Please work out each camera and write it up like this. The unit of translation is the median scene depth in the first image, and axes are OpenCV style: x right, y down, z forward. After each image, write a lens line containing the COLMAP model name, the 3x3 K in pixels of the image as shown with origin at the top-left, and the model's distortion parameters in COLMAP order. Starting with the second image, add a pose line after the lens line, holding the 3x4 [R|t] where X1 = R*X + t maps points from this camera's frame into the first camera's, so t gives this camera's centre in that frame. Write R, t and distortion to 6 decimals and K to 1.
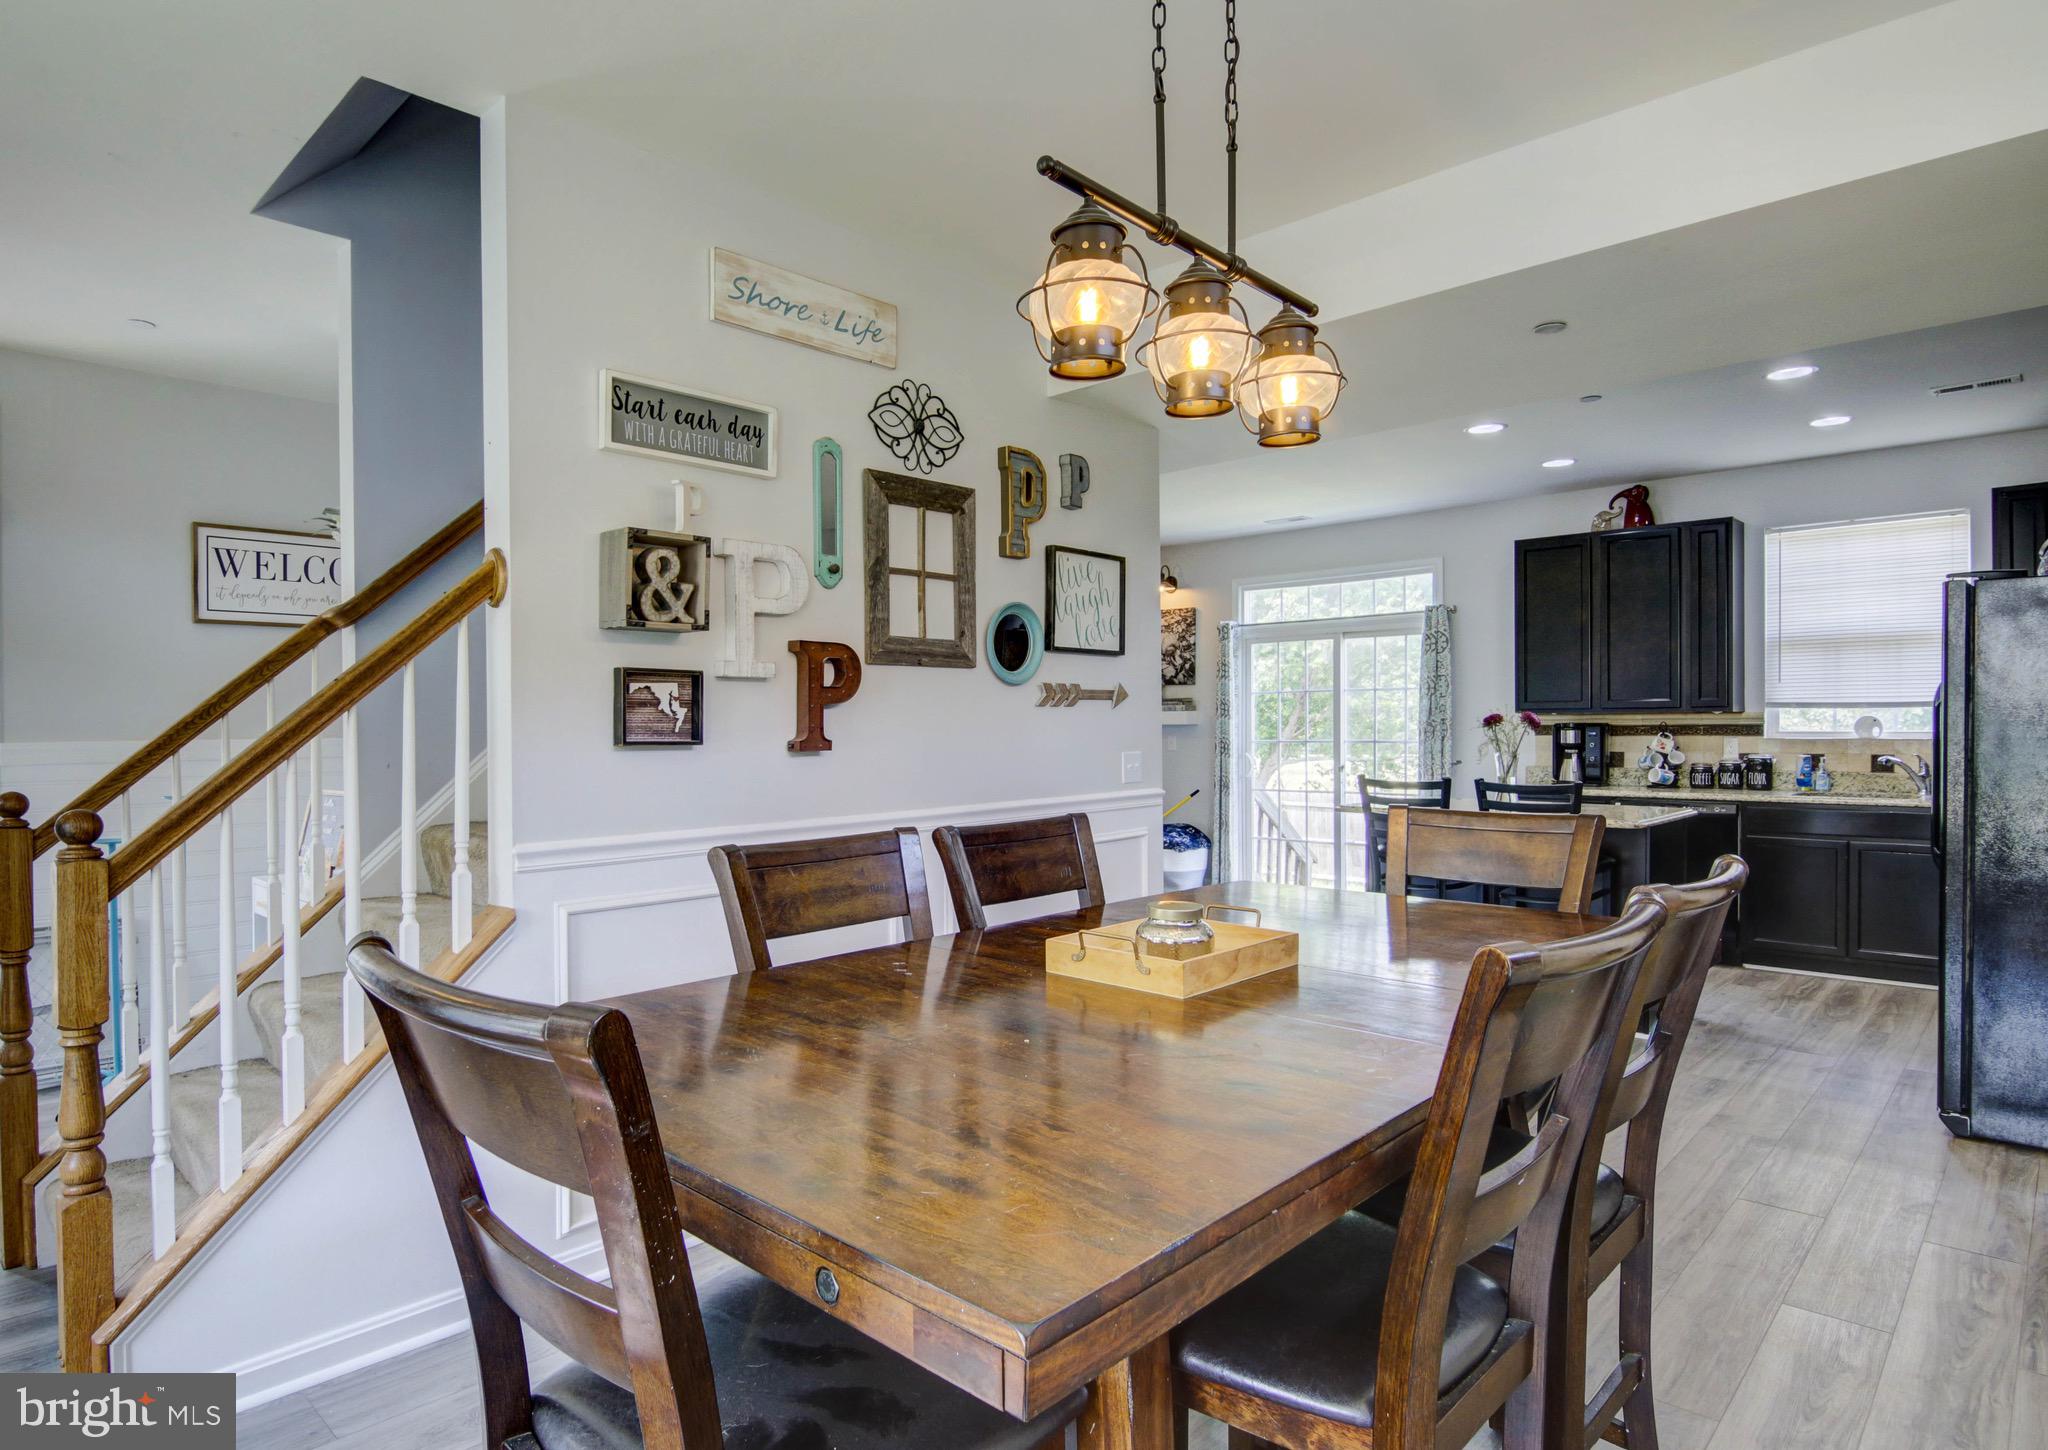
lens RADIAL K [[1147.8, 0, 949.7], [0, 1147.8, 739.3], [0, 0, 1]] dist [0.017014, -0.032379]
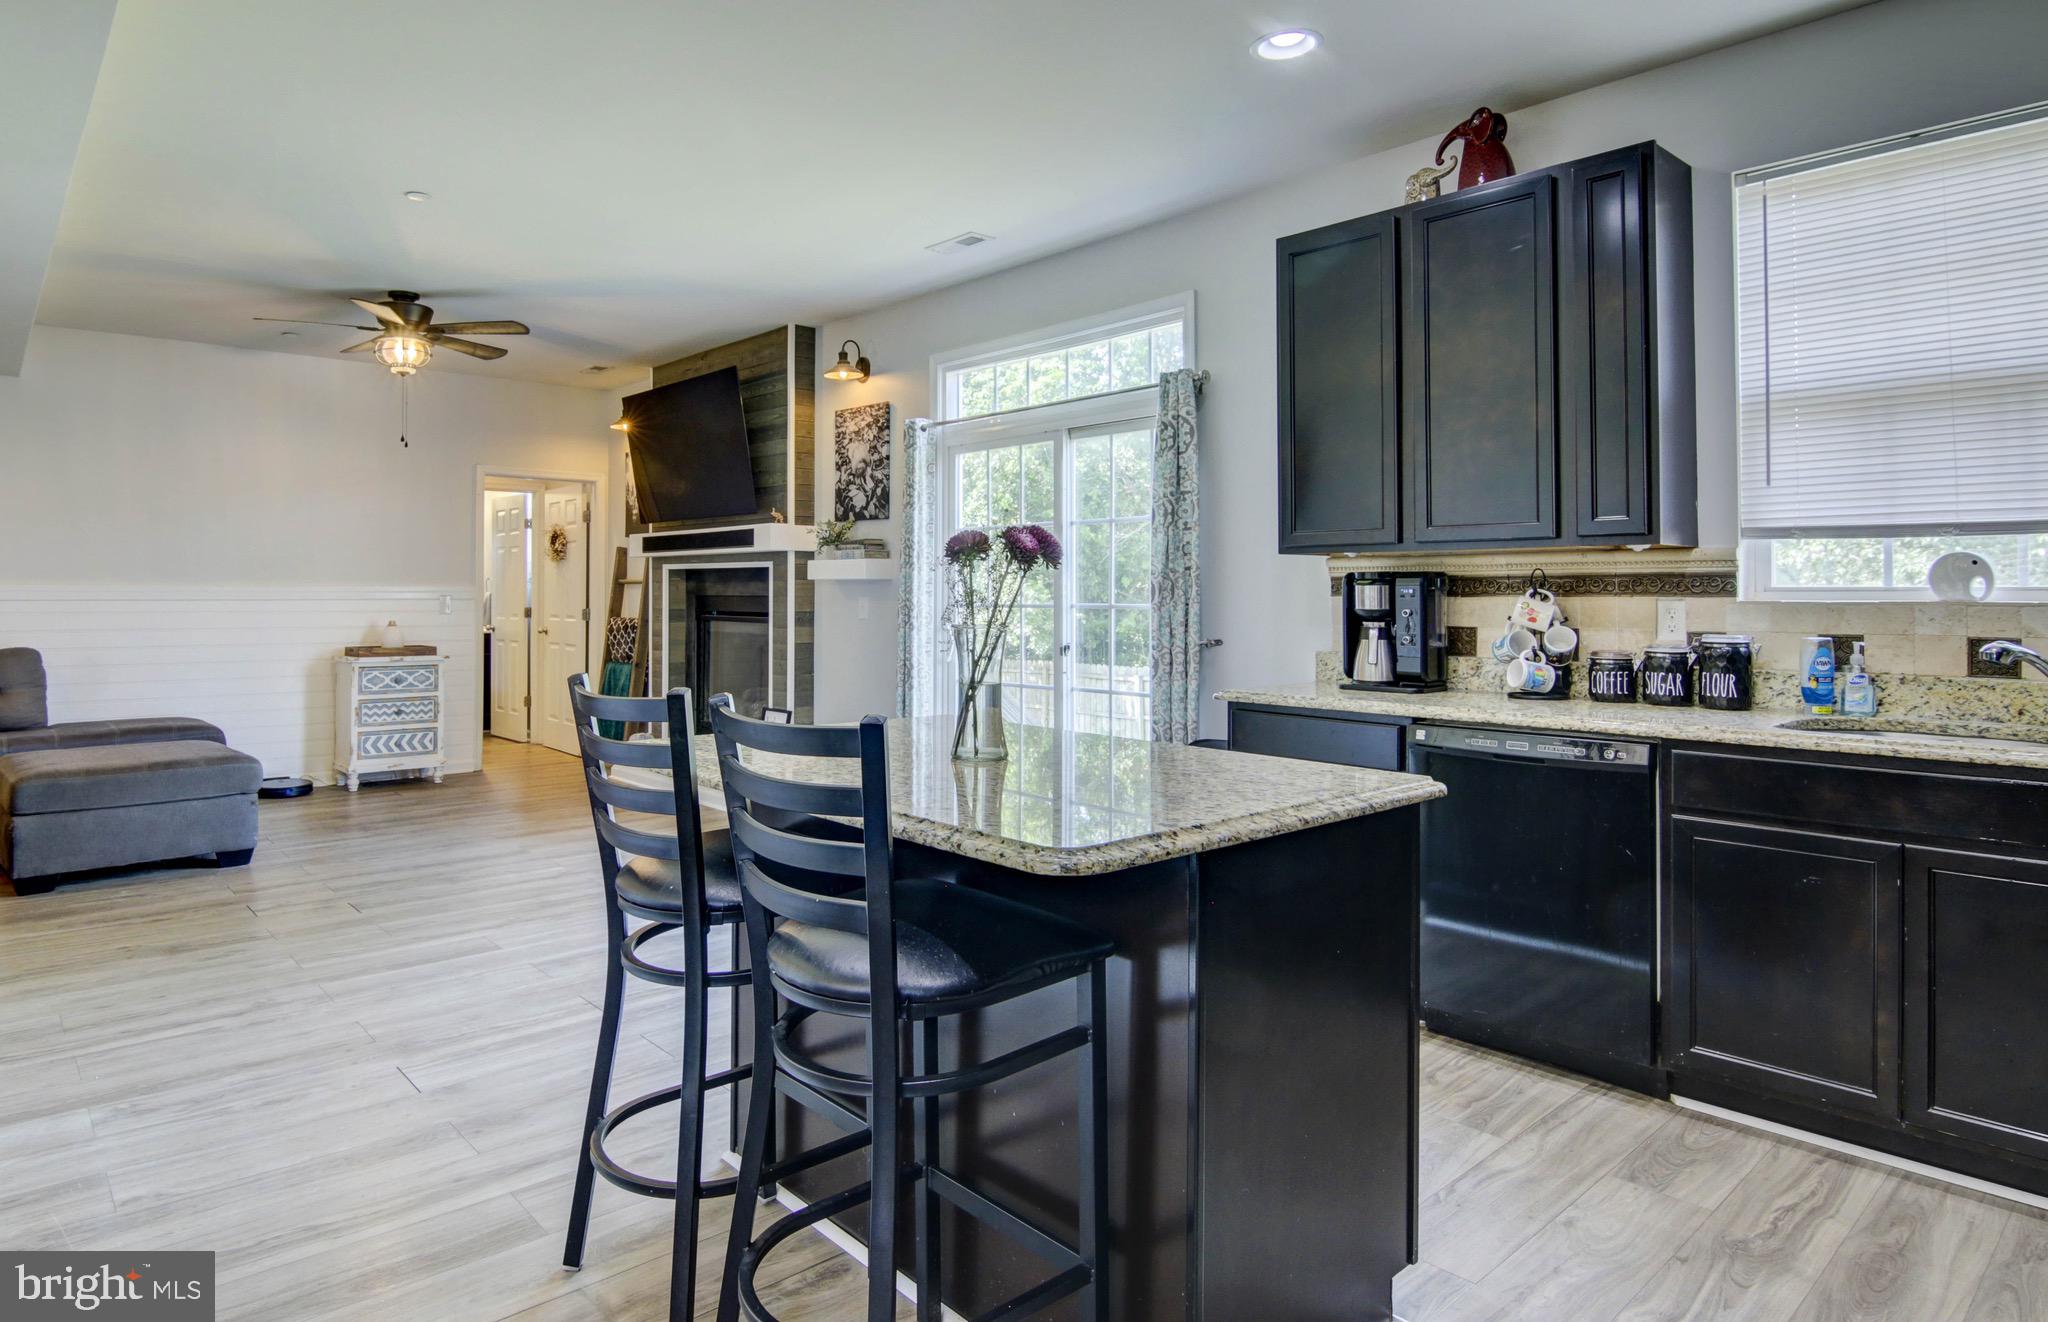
lens RADIAL K [[1153.6, 0, 921.7], [0, 1153.6, 581.2], [0, 0, 1]] dist [0.005478, -0.022246]
pose [[0.996230, 0.006244, -0.086523, 0.382429], [-0.008335, 0.999681, -0.023830, 0.004682], [0.086346, 0.024461, 0.995965, 0.455513]]
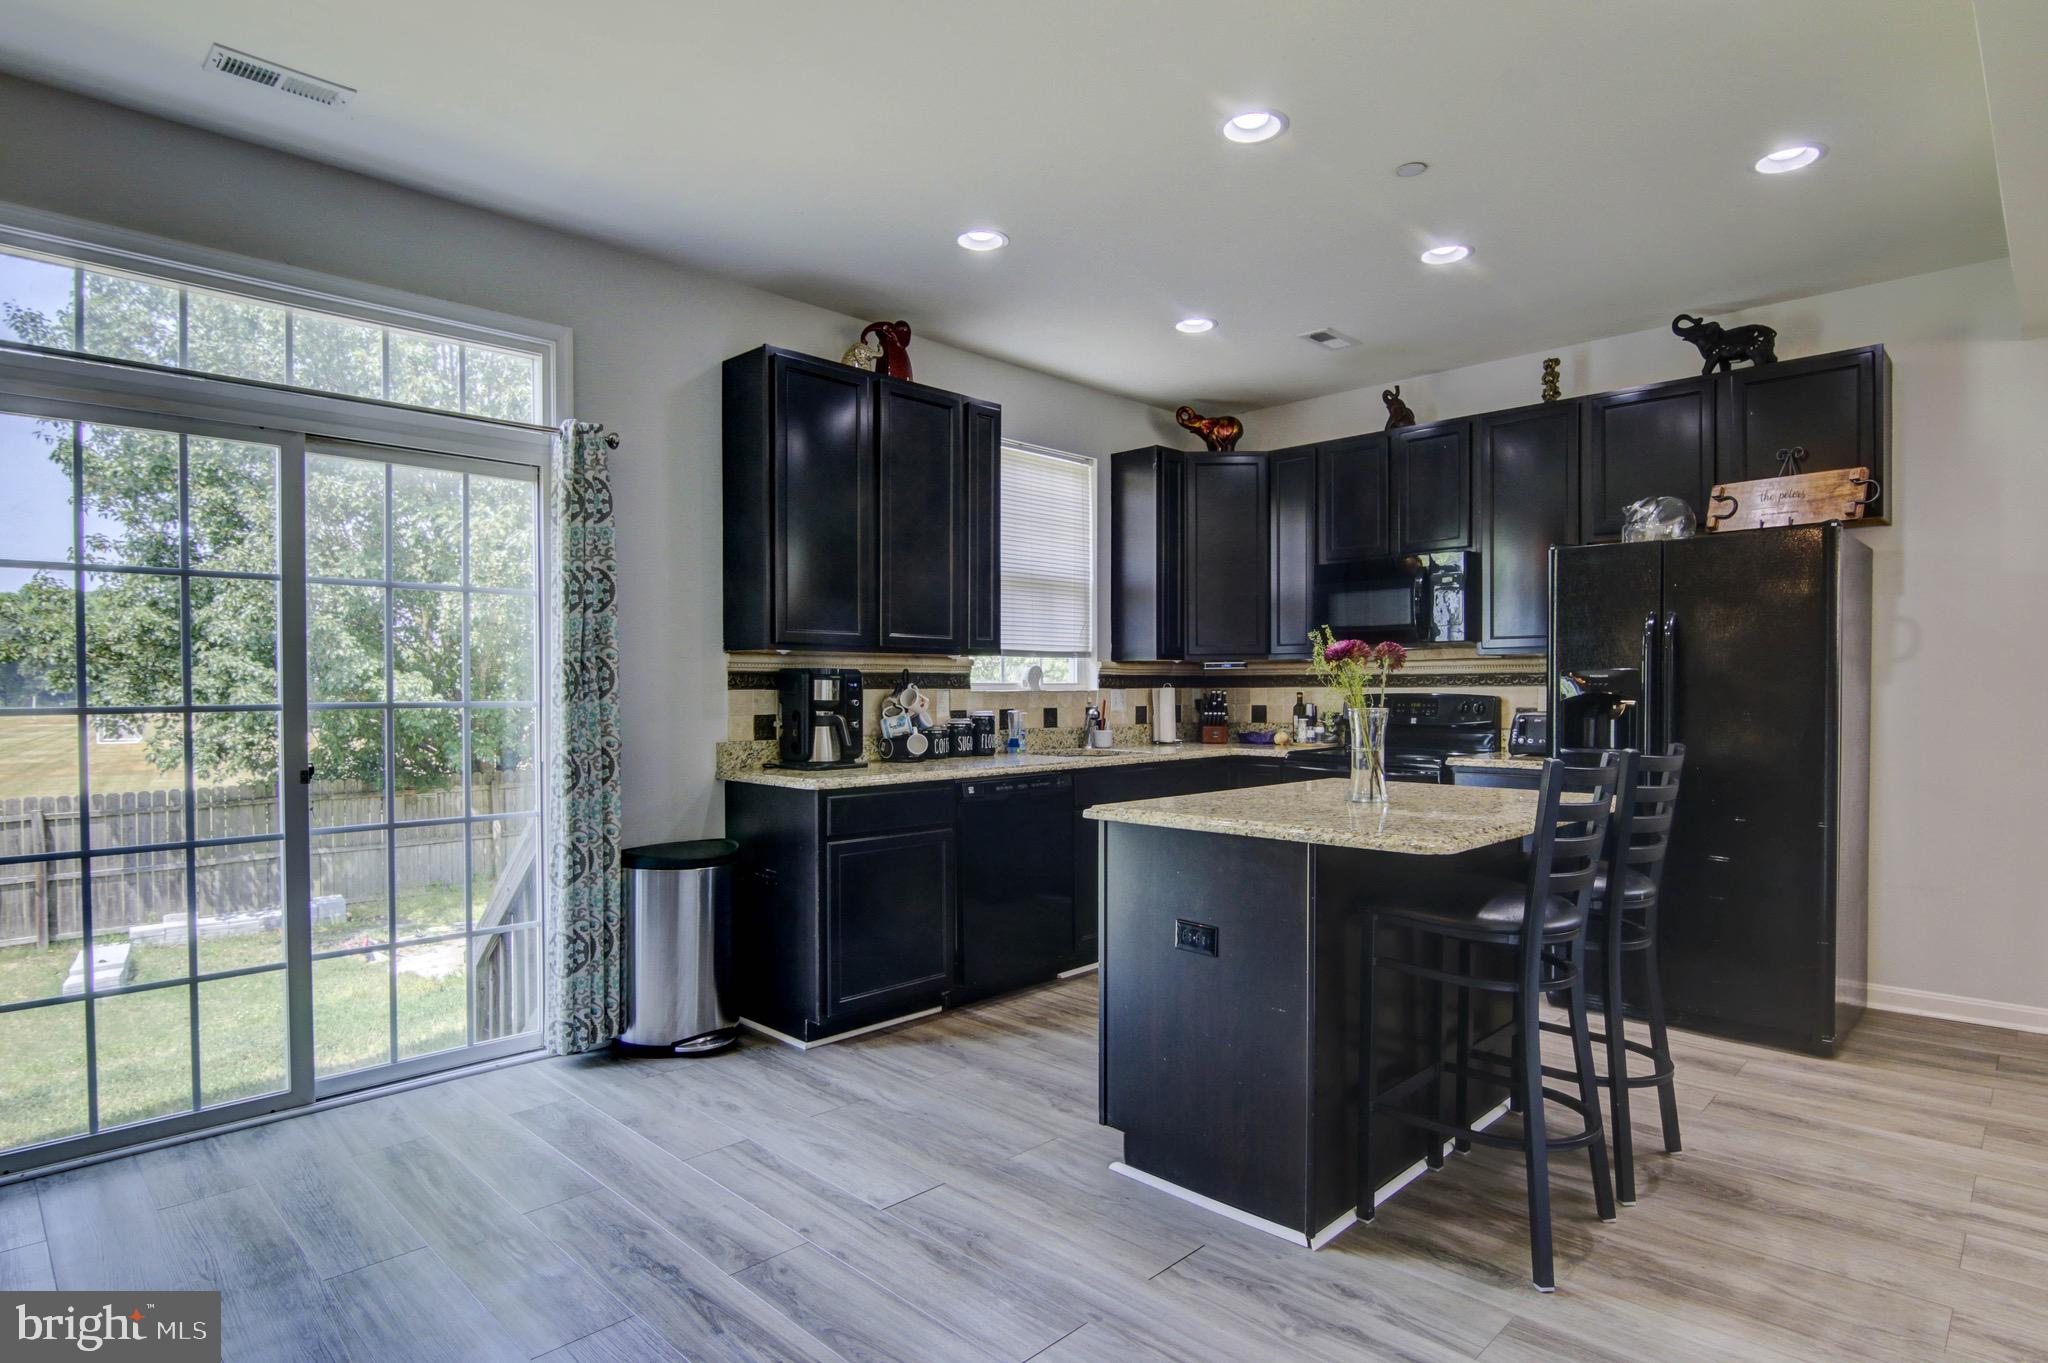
lens RADIAL K [[1054.9, 0, 1017.4], [0, 1054.9, 701.0], [0, 0, 1]] dist [-0.000542, -0.018092]
pose [[-0.002865, -0.006107, 0.999977, -0.030979], [0.015612, 0.999859, 0.006151, 0.001836], [-0.999874, 0.015629, -0.002769, 0.908143]]
